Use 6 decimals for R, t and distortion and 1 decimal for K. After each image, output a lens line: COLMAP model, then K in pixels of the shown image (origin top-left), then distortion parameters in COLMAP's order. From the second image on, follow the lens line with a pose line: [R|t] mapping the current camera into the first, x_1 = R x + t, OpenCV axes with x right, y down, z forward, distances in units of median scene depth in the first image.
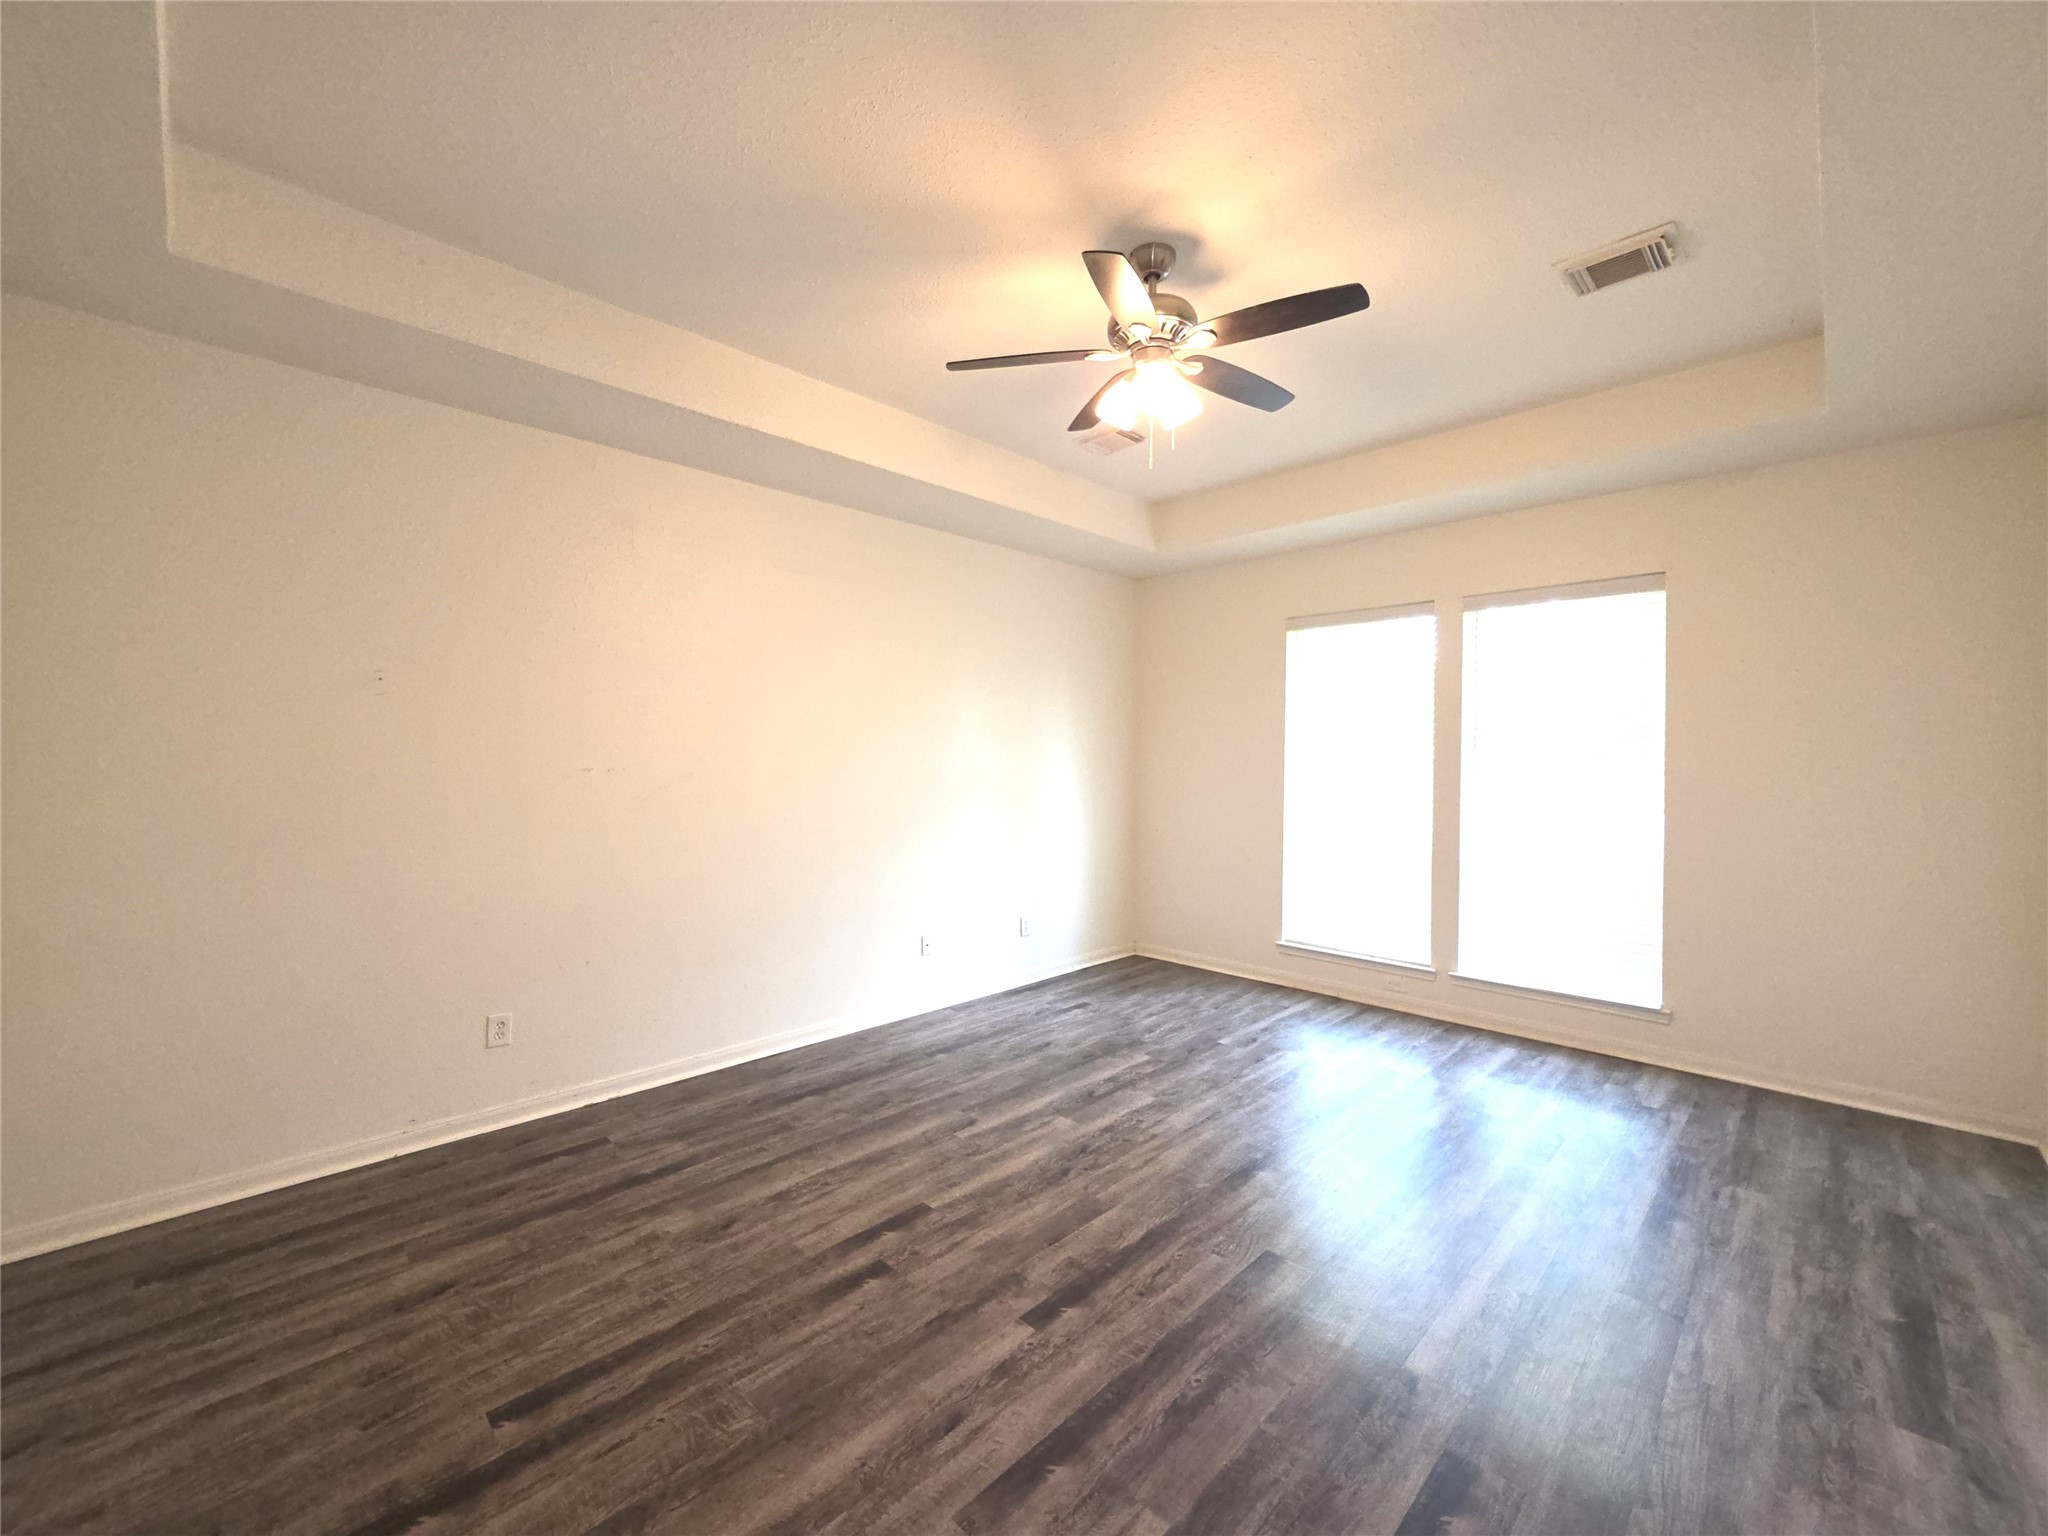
lens RADIAL K [[820.6, 0, 1026.7], [0, 820.6, 765.4], [0, 0, 1]] dist [0.001131, 0.000356]
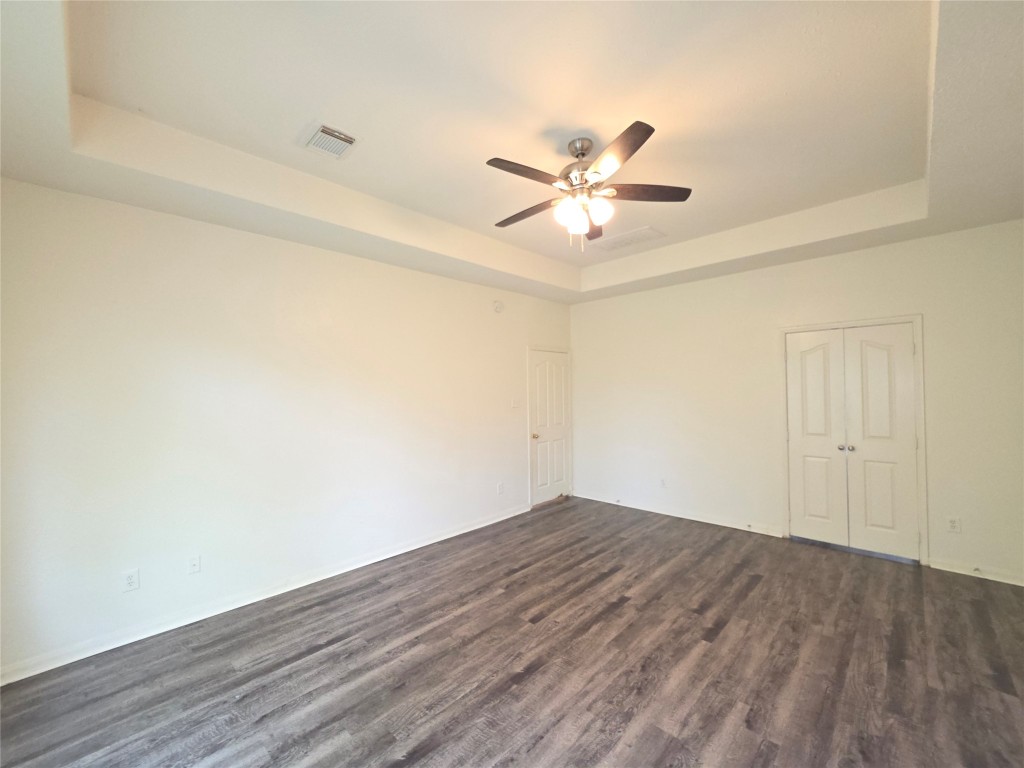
lens RADIAL K [[410.3, 0, 510.6], [0, 410.3, 384.1], [0, 0, 1]] dist [0.001131, 0.000356]
pose [[-0.999908, 0.013392, -0.002281, 0.333152], [0.013415, 0.999857, -0.010310, -0.048427], [0.002142, -0.010340, -0.999944, 2.014552]]
